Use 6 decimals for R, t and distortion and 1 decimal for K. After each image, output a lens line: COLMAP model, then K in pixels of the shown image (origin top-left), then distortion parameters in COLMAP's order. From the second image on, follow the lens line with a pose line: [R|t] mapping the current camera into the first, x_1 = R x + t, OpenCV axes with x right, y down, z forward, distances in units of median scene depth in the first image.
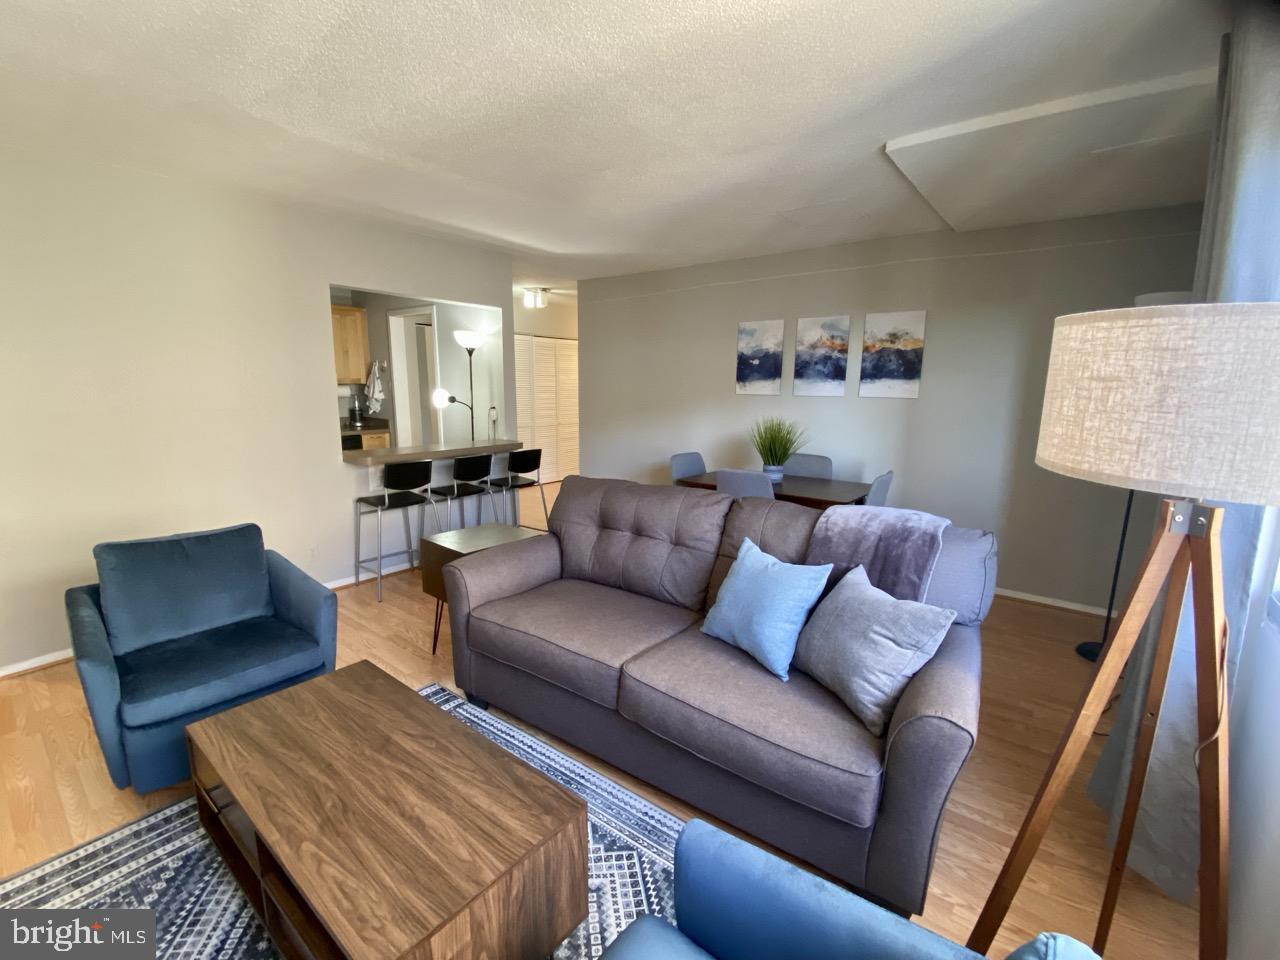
lens RADIAL K [[561.7, 0, 639.9], [0, 561.7, 485.2], [0, 0, 1]] dist [0.001980, 0.000142]
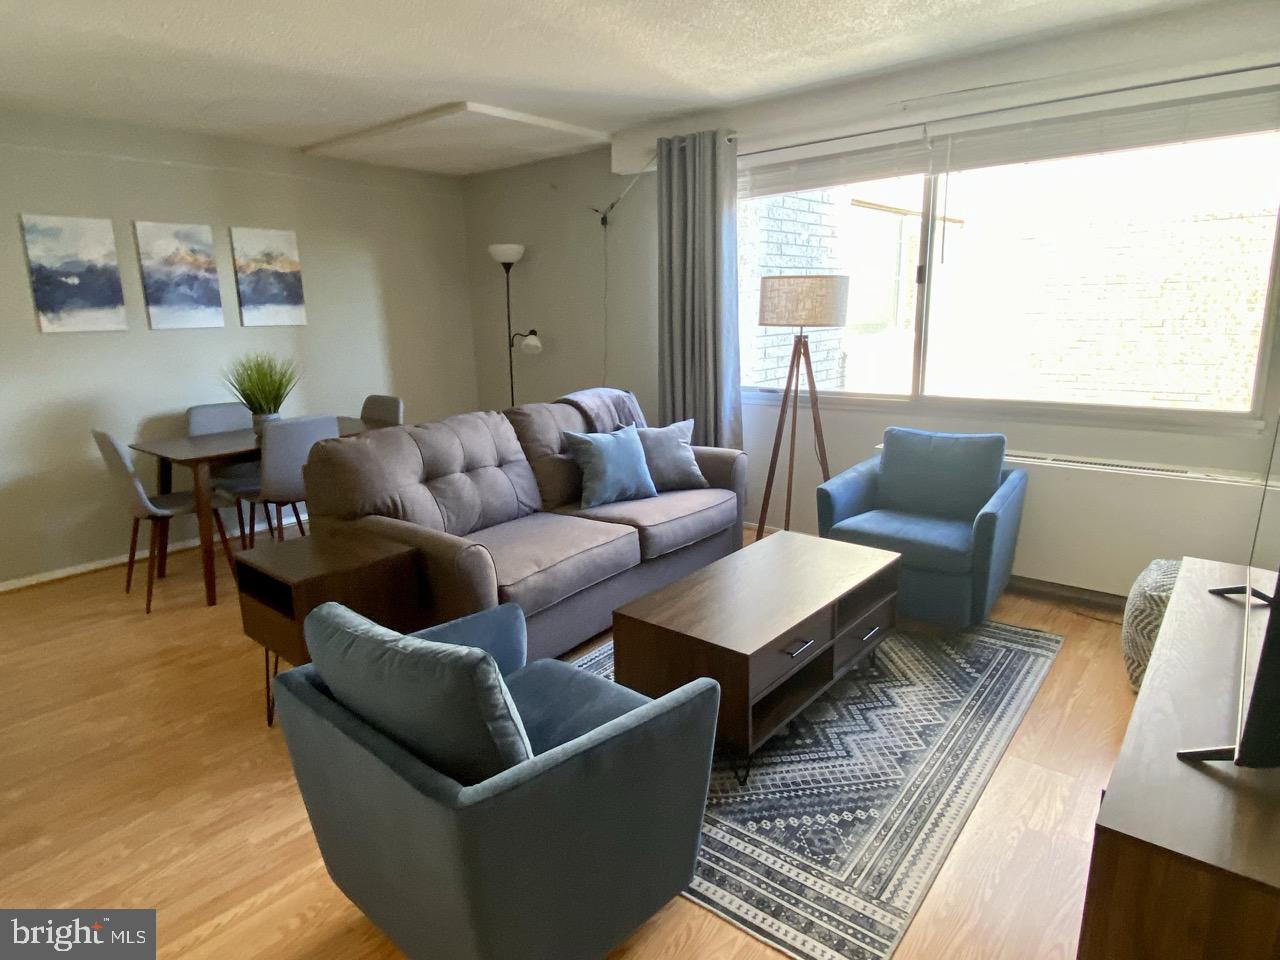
lens RADIAL K [[747.0, 0, 639.8], [0, 747.0, 478.0], [0, 0, 1]] dist [-0.006755, -0.000841]
pose [[0.022996, -0.235452, 0.971614, -0.730549], [0.194017, 0.954445, 0.226700, -0.077450], [-0.980729, 0.183296, 0.067630, 0.381081]]
